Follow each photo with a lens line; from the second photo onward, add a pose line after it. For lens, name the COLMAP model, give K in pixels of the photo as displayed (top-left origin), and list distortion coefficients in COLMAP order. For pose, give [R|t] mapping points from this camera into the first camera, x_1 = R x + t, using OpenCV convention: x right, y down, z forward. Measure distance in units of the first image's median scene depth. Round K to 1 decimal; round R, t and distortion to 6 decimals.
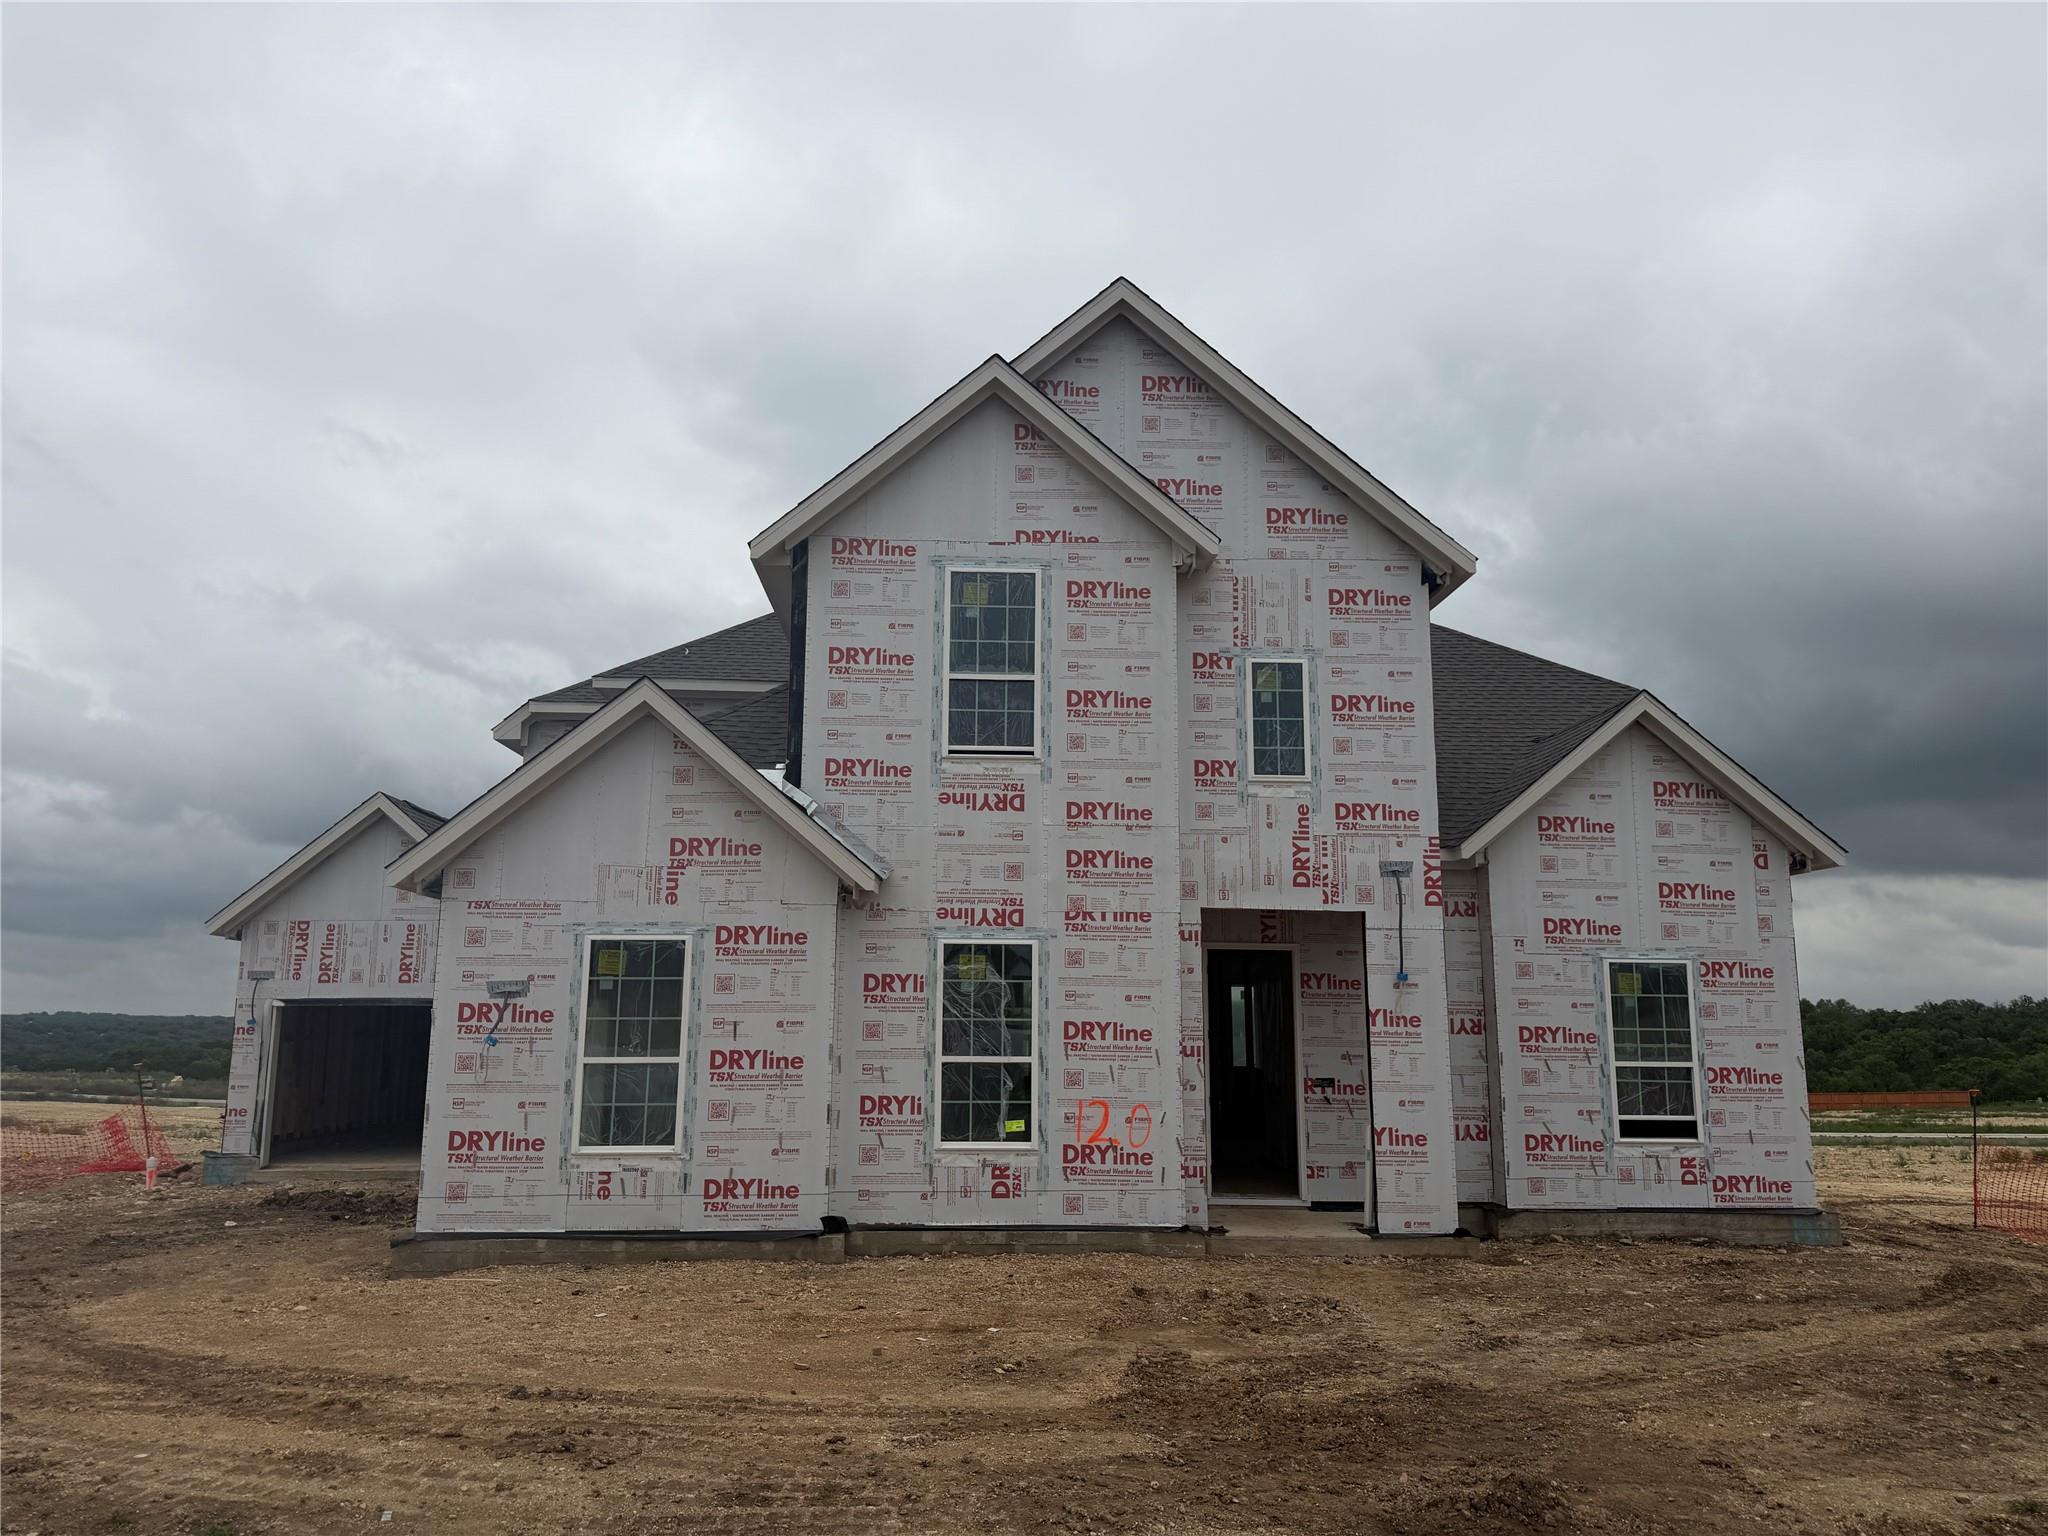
lens RADIAL K [[1402.8, 0, 1024.0], [0, 1402.8, 768.0], [0, 0, 1]] dist [0.167558, -0.329482]
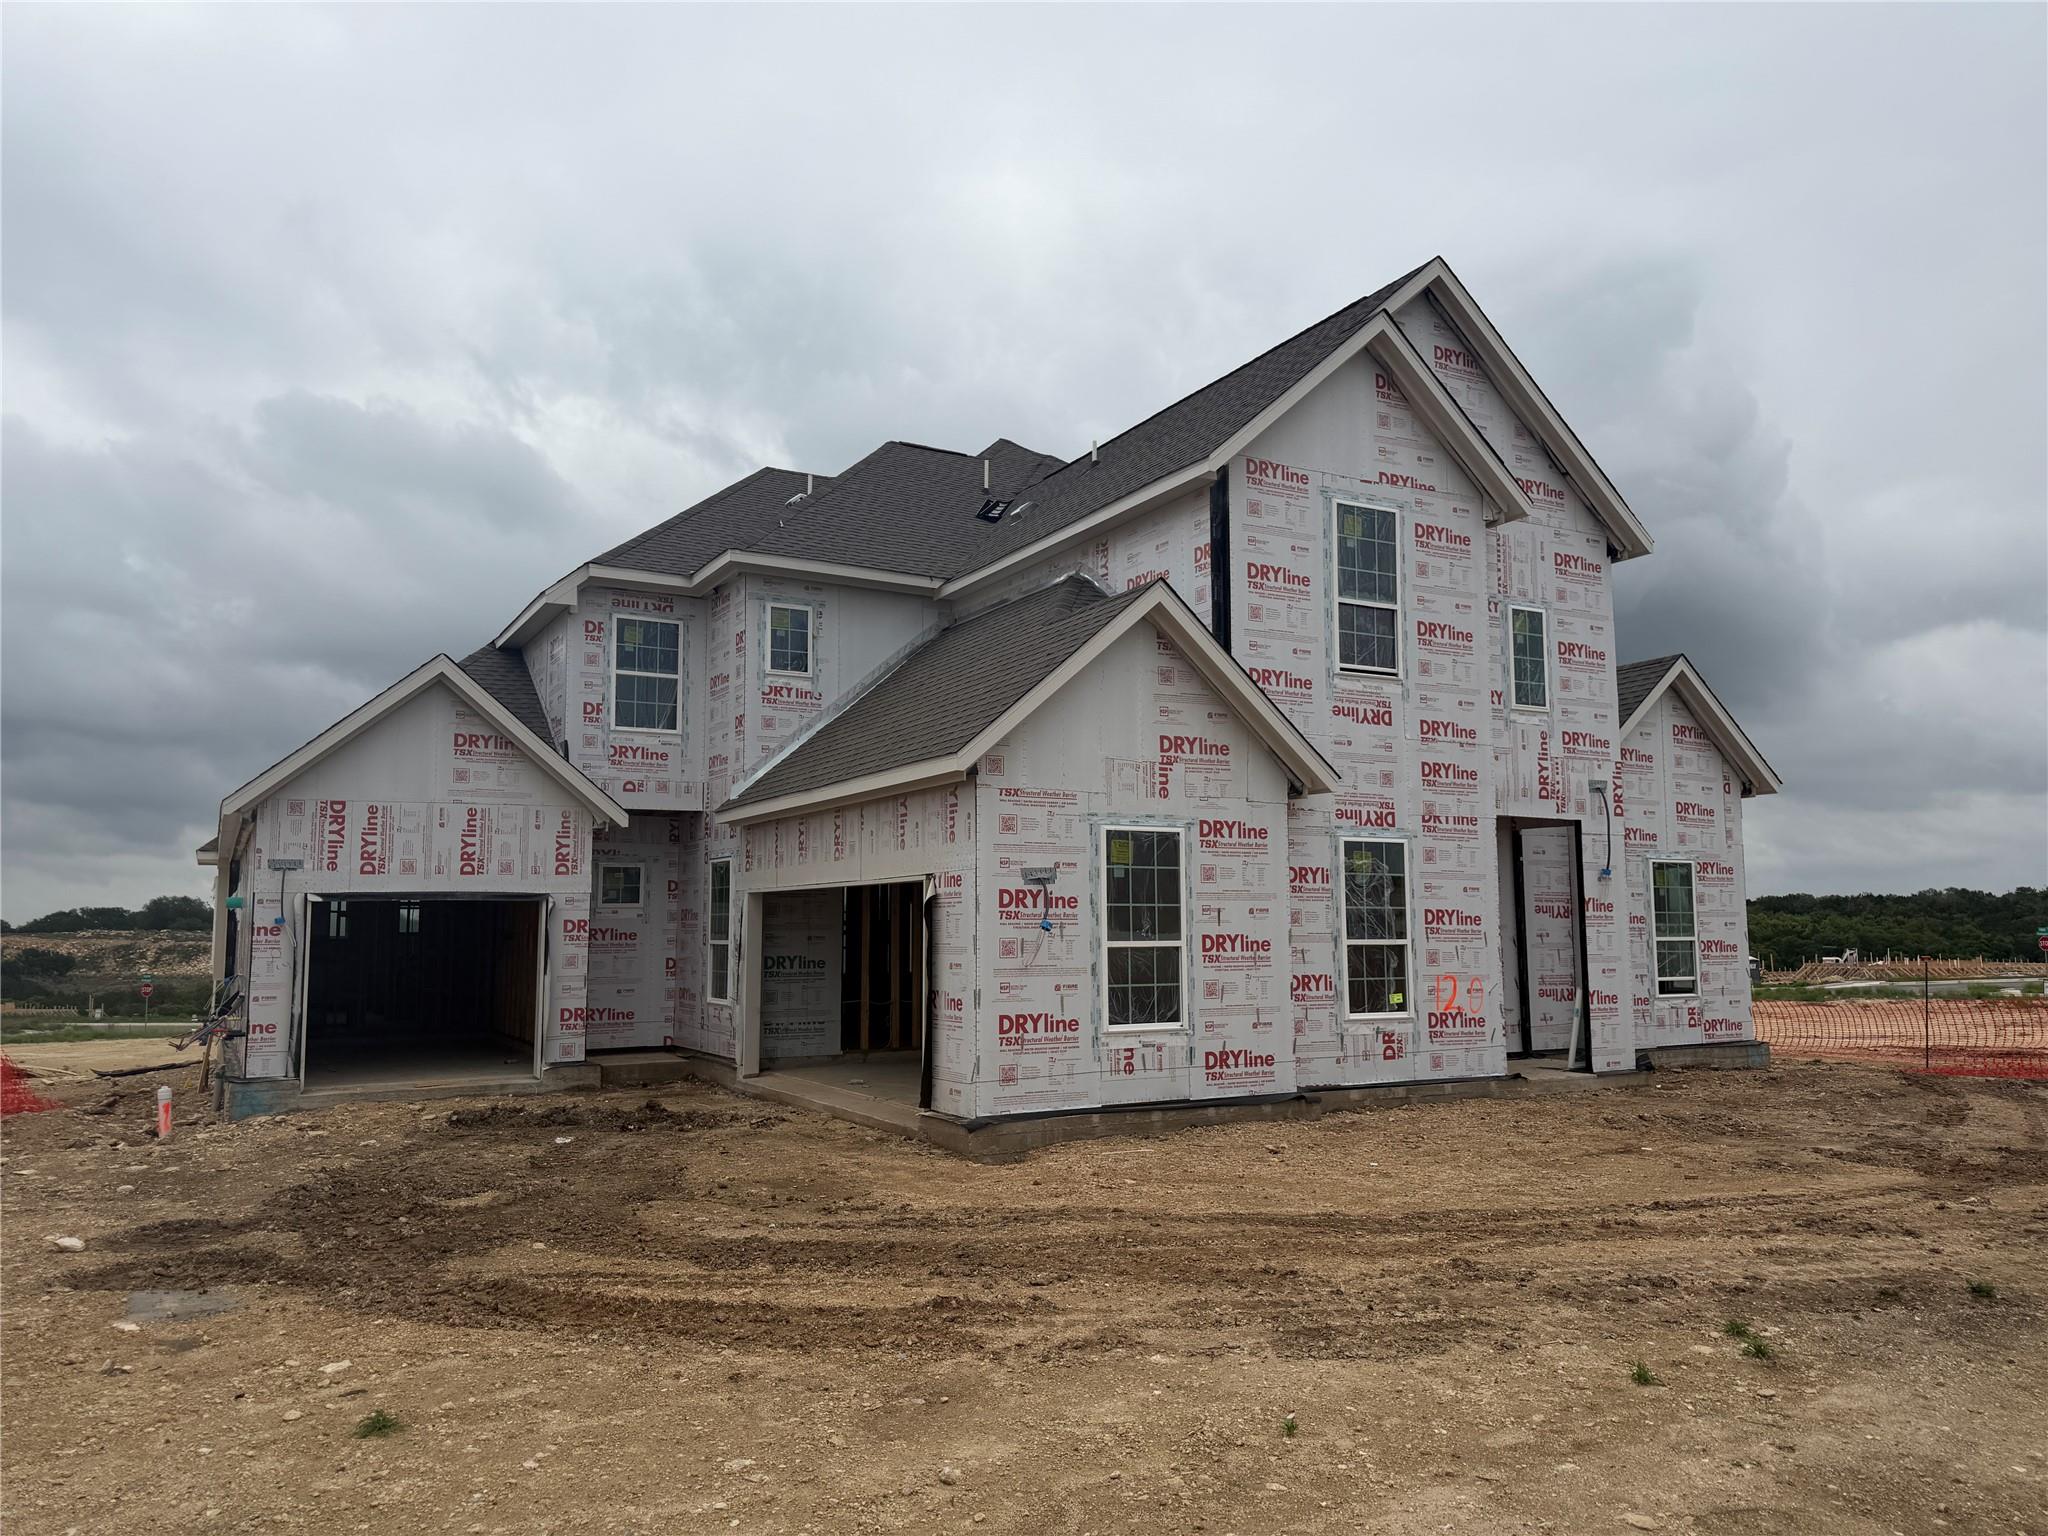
lens RADIAL K [[1402.8, 0, 1024.0], [0, 1402.8, 768.0], [0, 0, 1]] dist [0.167558, -0.329482]
pose [[0.894143, 0.038067, 0.446161, -0.790776], [-0.067641, 0.996429, 0.050543, 0.027535], [-0.442644, -0.075372, 0.893524, 0.113070]]
